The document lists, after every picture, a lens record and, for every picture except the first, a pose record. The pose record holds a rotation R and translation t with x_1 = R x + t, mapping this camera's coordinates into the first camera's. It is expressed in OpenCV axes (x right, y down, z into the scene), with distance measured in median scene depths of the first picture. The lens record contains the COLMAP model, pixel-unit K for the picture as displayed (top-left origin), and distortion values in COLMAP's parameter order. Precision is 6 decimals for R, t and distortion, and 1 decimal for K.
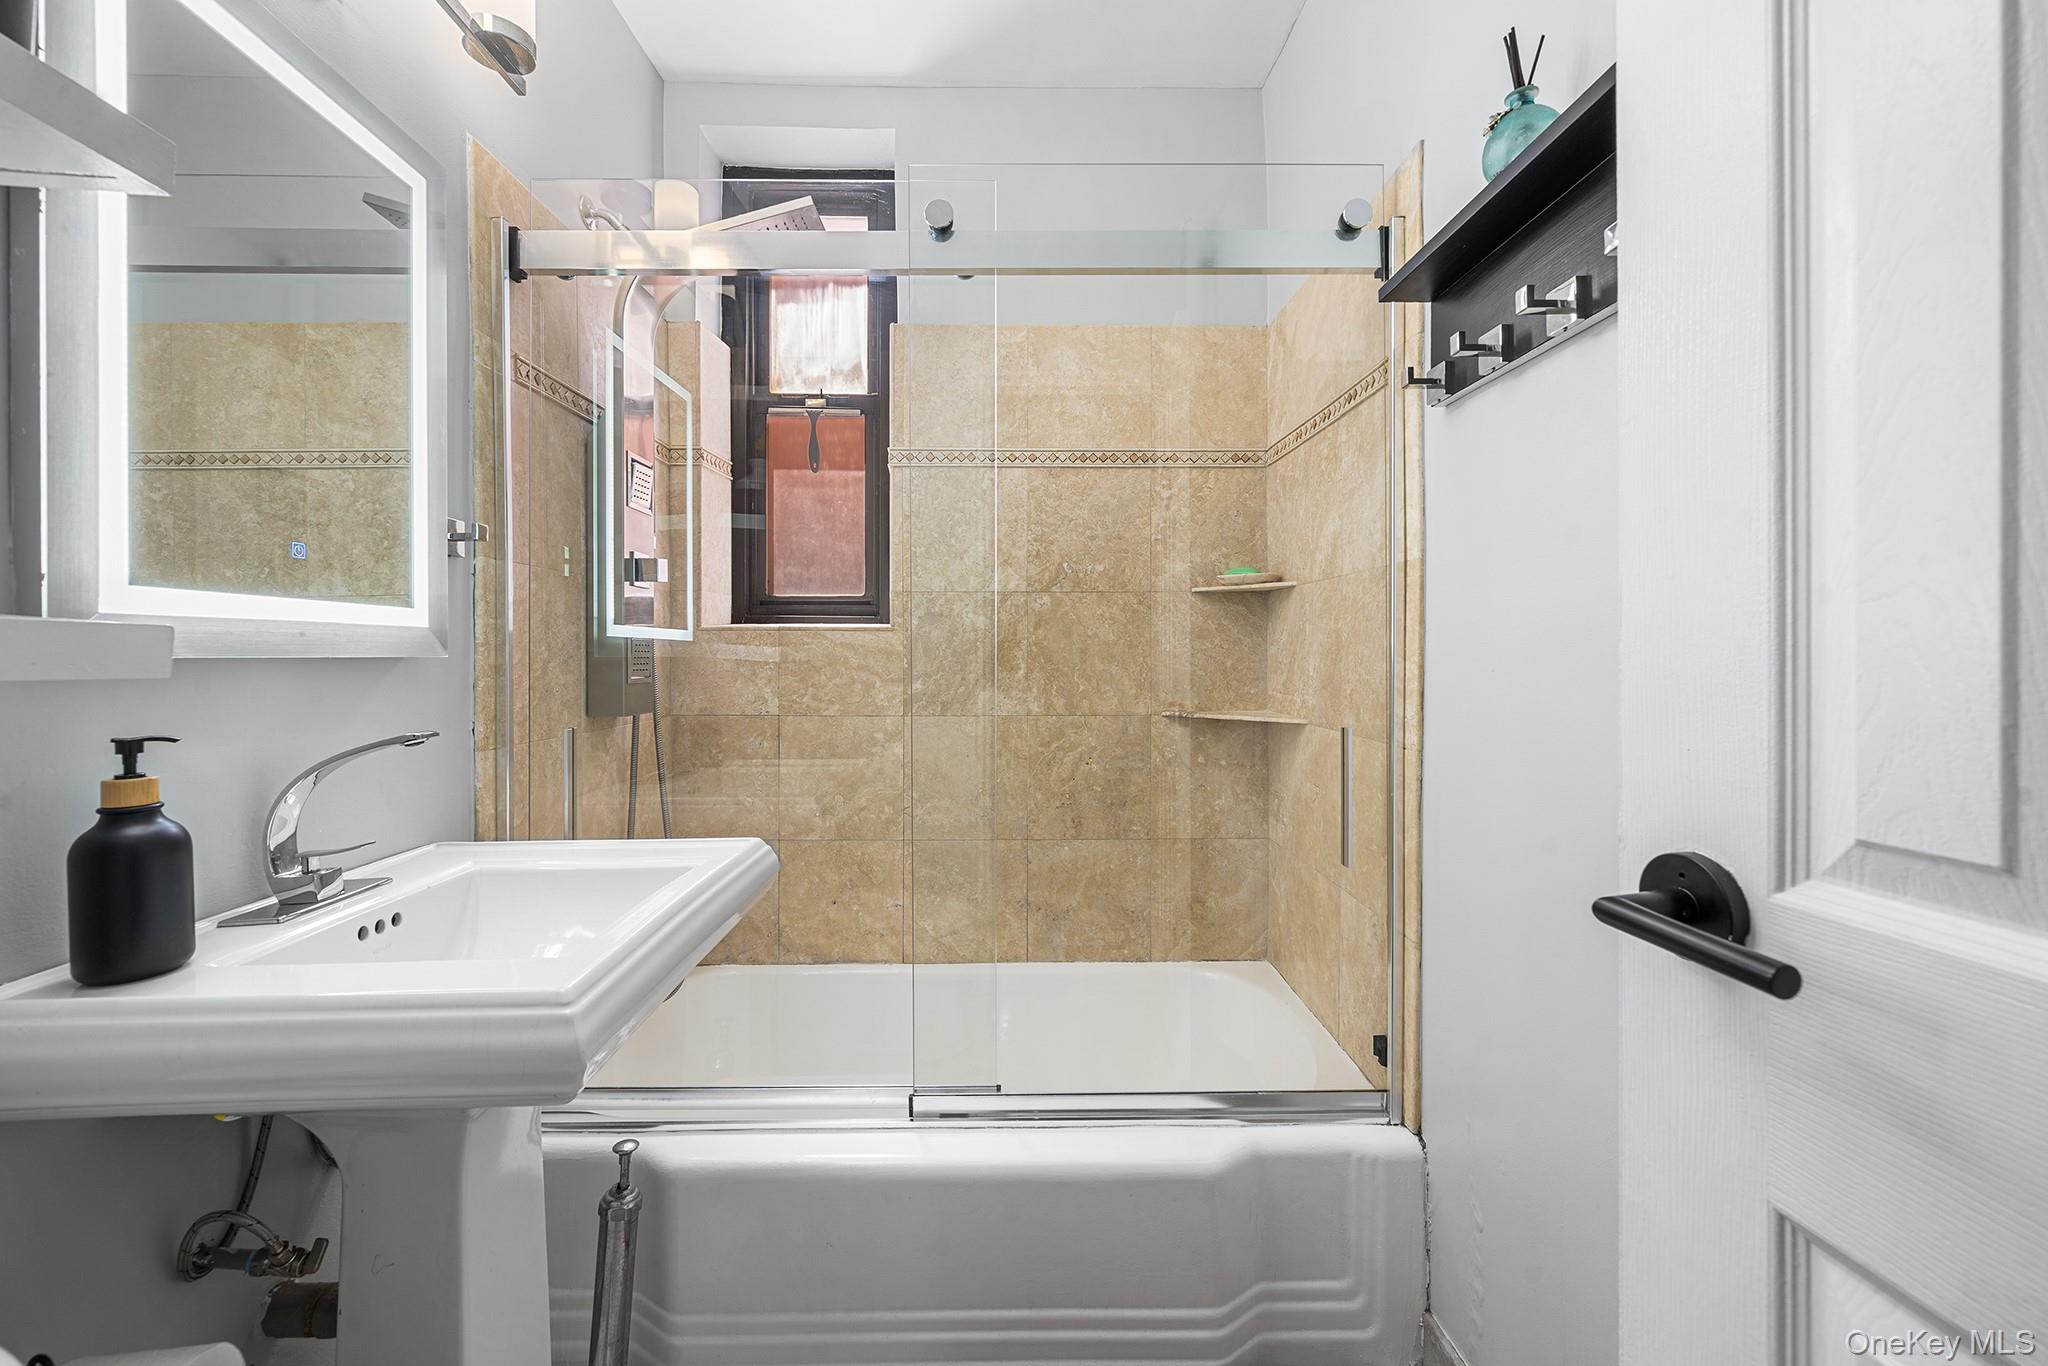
lens RADIAL K [[817.6, 0, 1021.8], [0, 817.6, 666.6], [0, 0, 1]] dist [-0.000173, -0.000016]
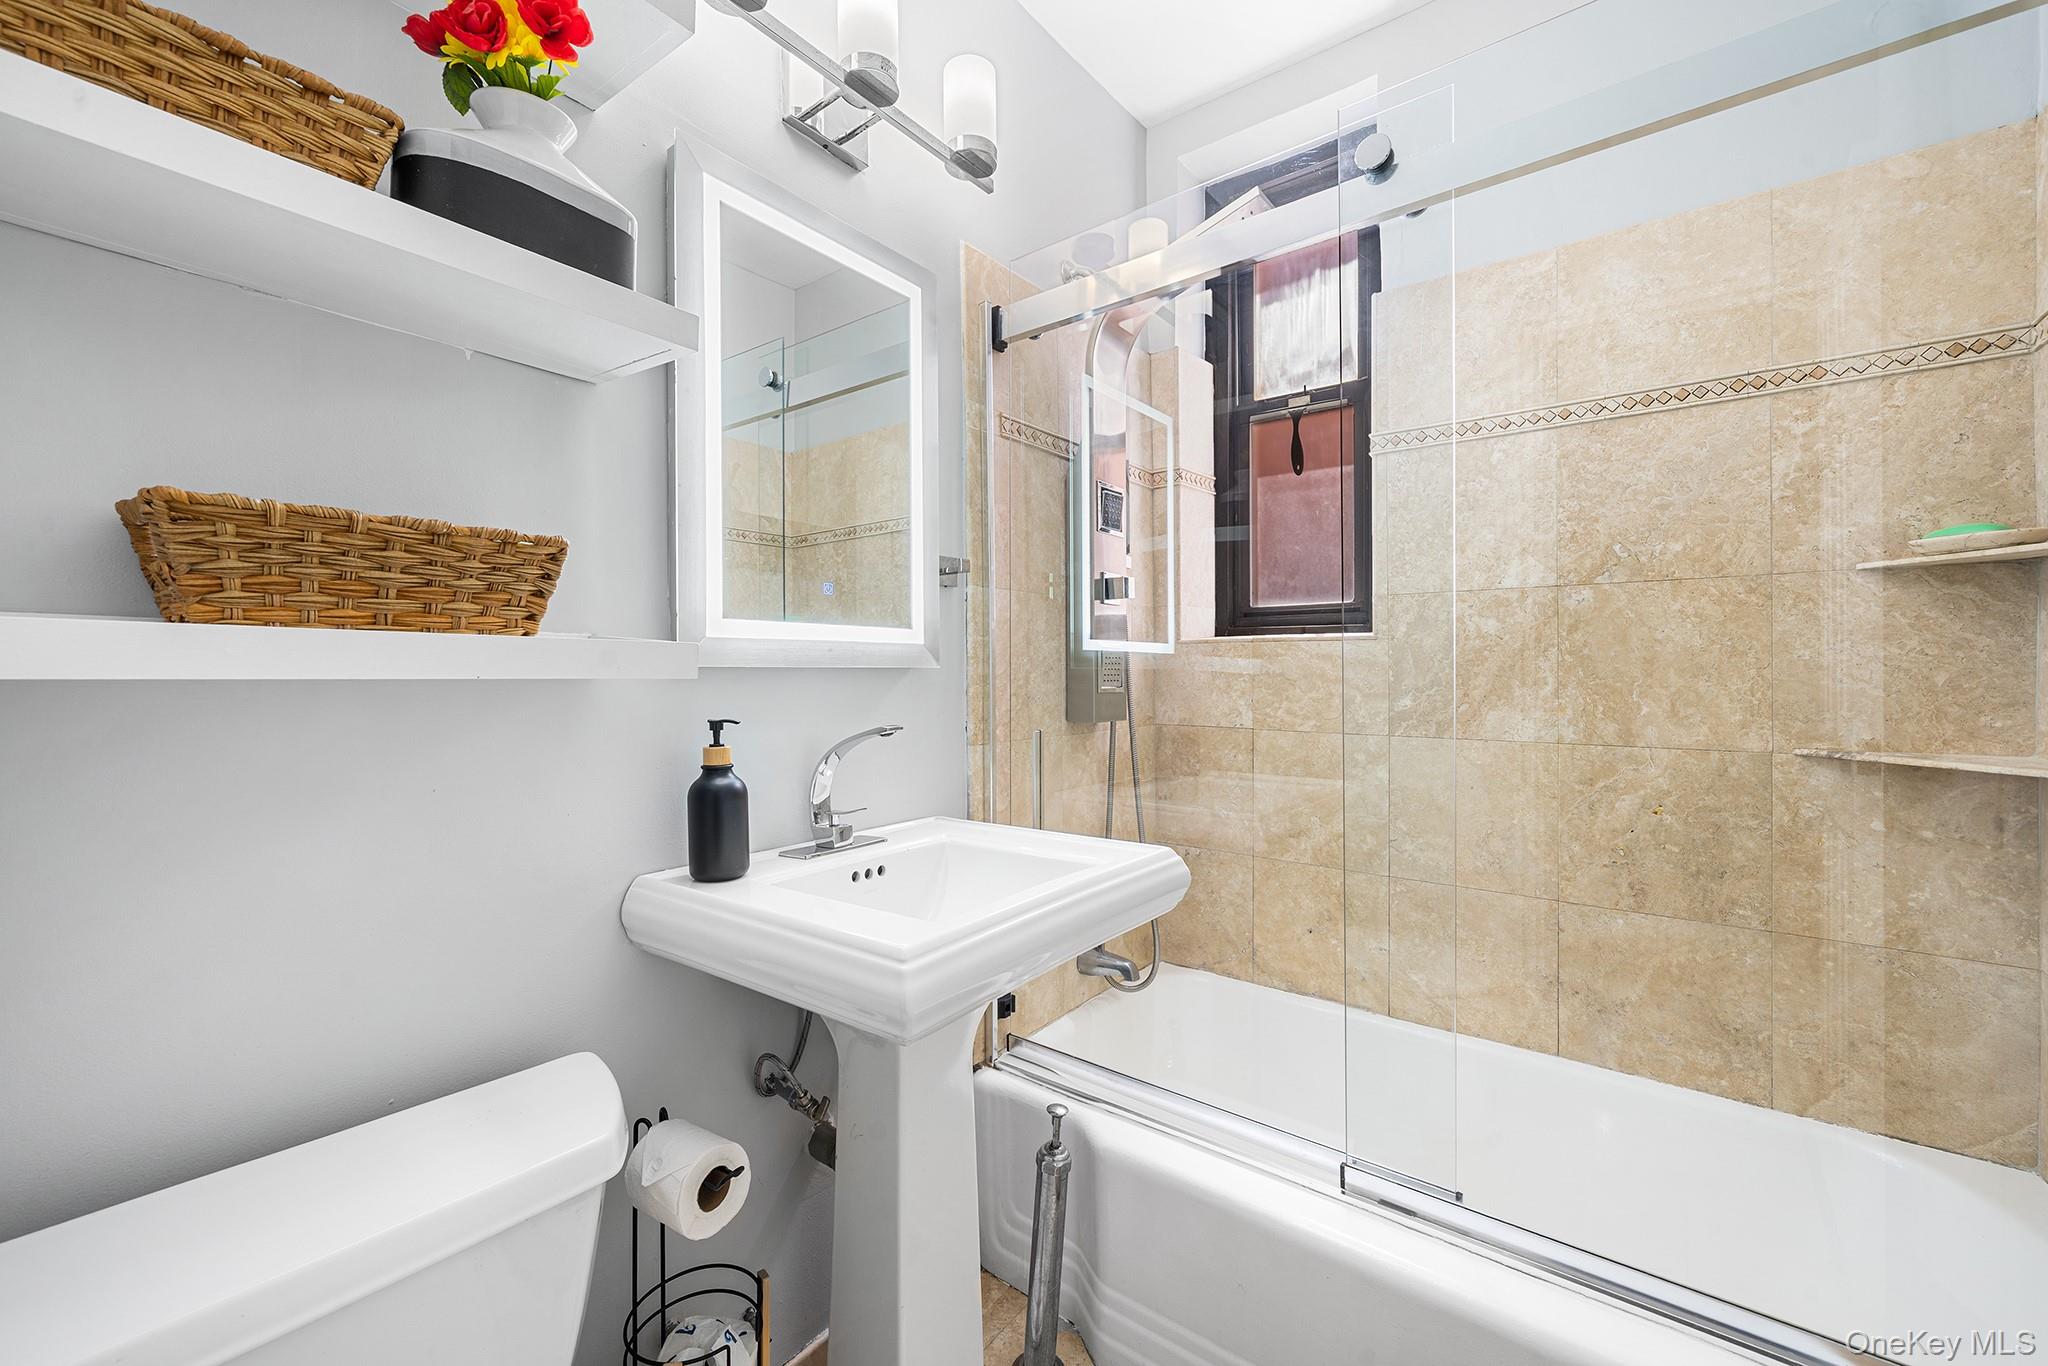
lens RADIAL K [[816.4, 0, 1021.0], [0, 816.4, 681.0], [0, 0, 1]] dist [0.000429, 0.000000]
pose [[0.777164, 0.007807, -0.629250, 0.102310], [-0.008392, 0.999963, 0.002042, 0.002882], [0.629242, 0.003694, 0.777201, 0.066040]]
